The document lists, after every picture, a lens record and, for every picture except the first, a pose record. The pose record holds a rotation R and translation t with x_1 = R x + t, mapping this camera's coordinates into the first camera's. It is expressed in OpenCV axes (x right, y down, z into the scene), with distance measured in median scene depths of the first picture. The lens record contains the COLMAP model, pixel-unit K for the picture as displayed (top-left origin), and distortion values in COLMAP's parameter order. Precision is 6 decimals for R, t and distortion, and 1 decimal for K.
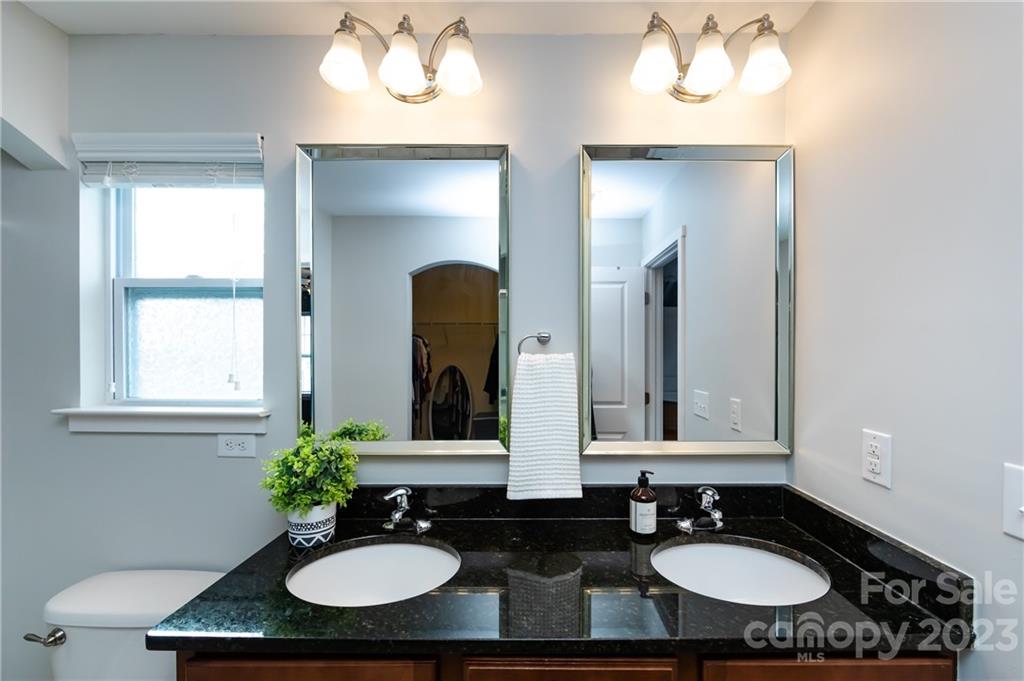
lens RADIAL K [[398.3, 0, 504.7], [0, 398.3, 356.3], [0, 0, 1]] dist [-0.002130, -0.001216]
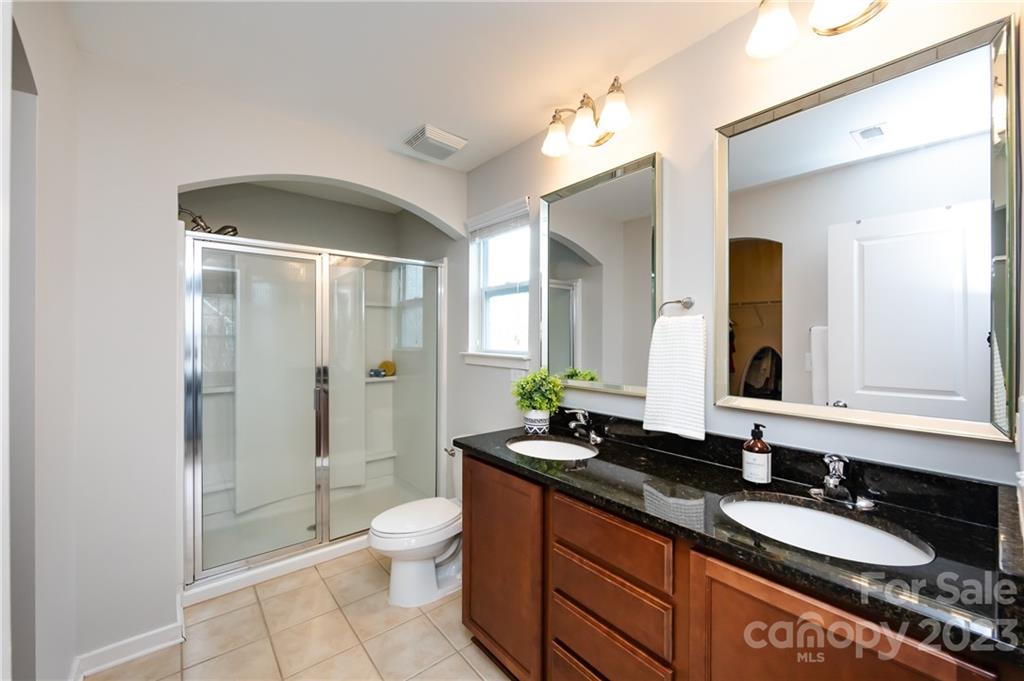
lens RADIAL K [[398.3, 0, 513.6], [0, 398.3, 341.6], [0, 0, 1]] dist [-0.002130, -0.001216]
pose [[0.638333, 0.008141, -0.769717, 0.690700], [-0.015149, 0.999883, -0.001988, 0.078663], [0.769611, 0.012930, 0.638382, -0.144987]]
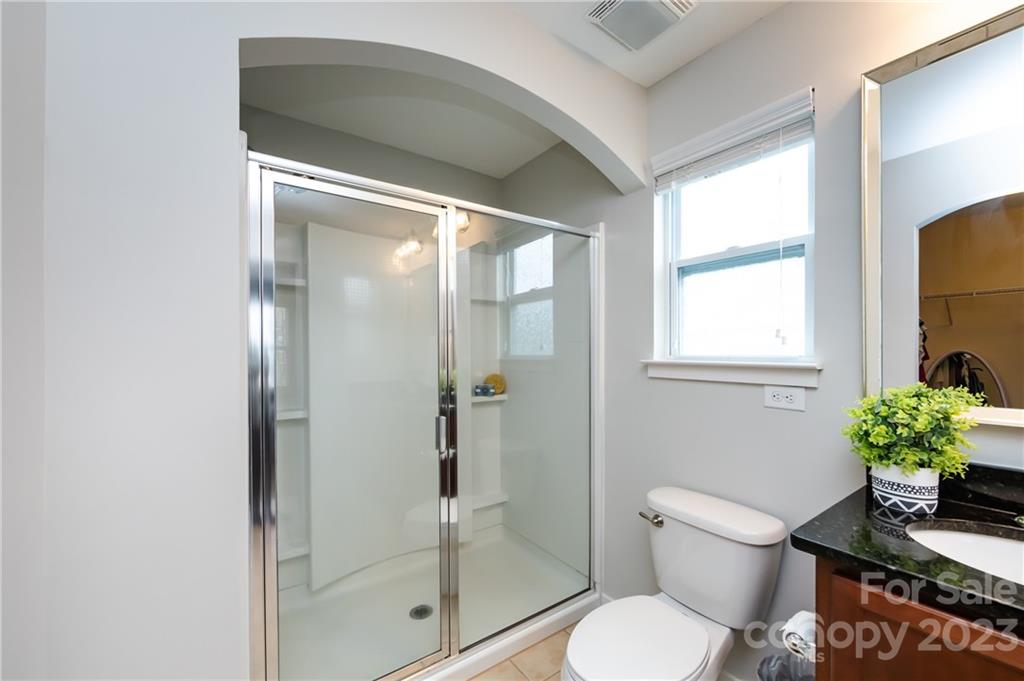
lens RADIAL K [[398.3, 0, 523.0], [0, 398.3, 347.5], [0, 0, 1]] dist [-0.002130, -0.001216]
pose [[0.600326, -0.011465, -0.799673, -0.261466], [0.011534, 0.999917, -0.005677, 0.094987], [0.799672, -0.005816, 0.600408, -0.185883]]
